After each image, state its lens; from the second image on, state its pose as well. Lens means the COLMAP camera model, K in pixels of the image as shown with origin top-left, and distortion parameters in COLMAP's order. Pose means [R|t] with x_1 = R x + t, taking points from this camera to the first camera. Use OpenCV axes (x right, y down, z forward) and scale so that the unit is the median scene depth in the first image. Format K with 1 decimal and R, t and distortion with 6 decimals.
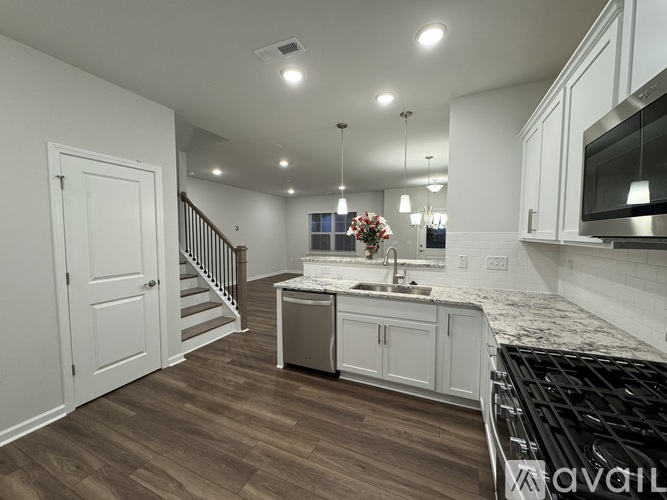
lens RADIAL K [[266.5, 0, 332.1], [0, 266.5, 251.4], [0, 0, 1]] dist [-0.000266, -0.000058]
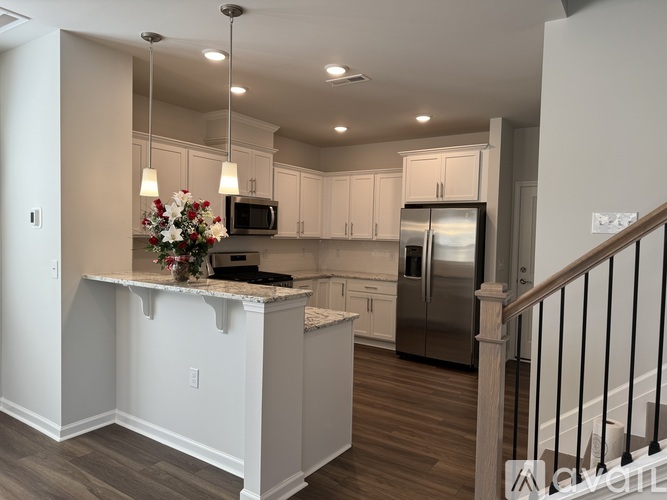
lens RADIAL K [[468.6, 0, 332.1], [0, 468.6, 252.0], [0, 0, 1]] dist [0.003000, -0.008246]
pose [[-0.985819, -0.028517, 0.165371, -0.104529], [-0.012226, 0.995042, 0.098702, -0.042531], [-0.167366, 0.095280, -0.981280, 0.648895]]
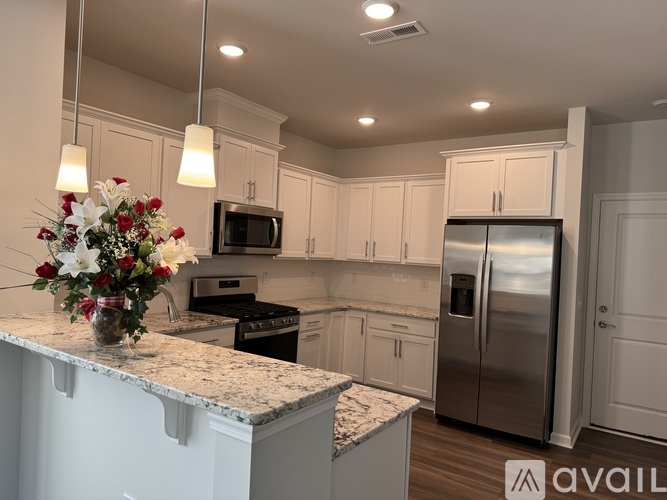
lens RADIAL K [[468.6, 0, 334.6], [0, 468.6, 250.0], [0, 0, 1]] dist [0.003000, -0.008246]
pose [[-0.985182, -0.046372, 0.165122, -0.051523], [-0.036981, 0.997543, 0.059499, -0.037265], [-0.167476, 0.052511, -0.984477, 0.476629]]
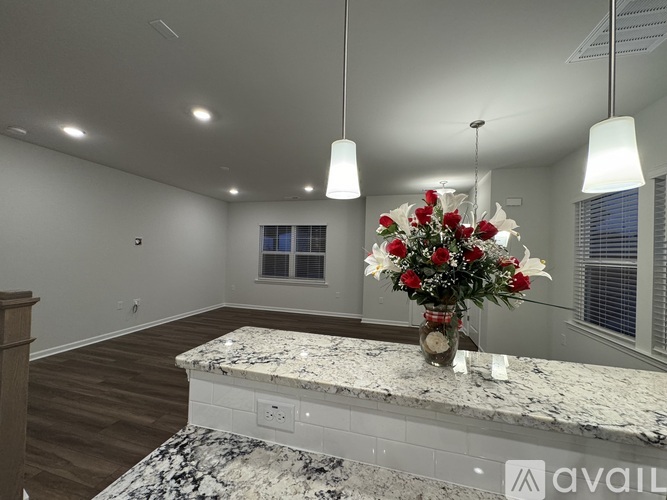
lens RADIAL K [[266.5, 0, 333.0], [0, 266.5, 250.1], [0, 0, 1]] dist [-0.000266, -0.000058]
pose [[0.986841, 0.029757, 0.158934, -0.005293], [-0.017583, 0.996840, -0.077462, -0.023265], [-0.160737, 0.073648, 0.984246, 0.271119]]
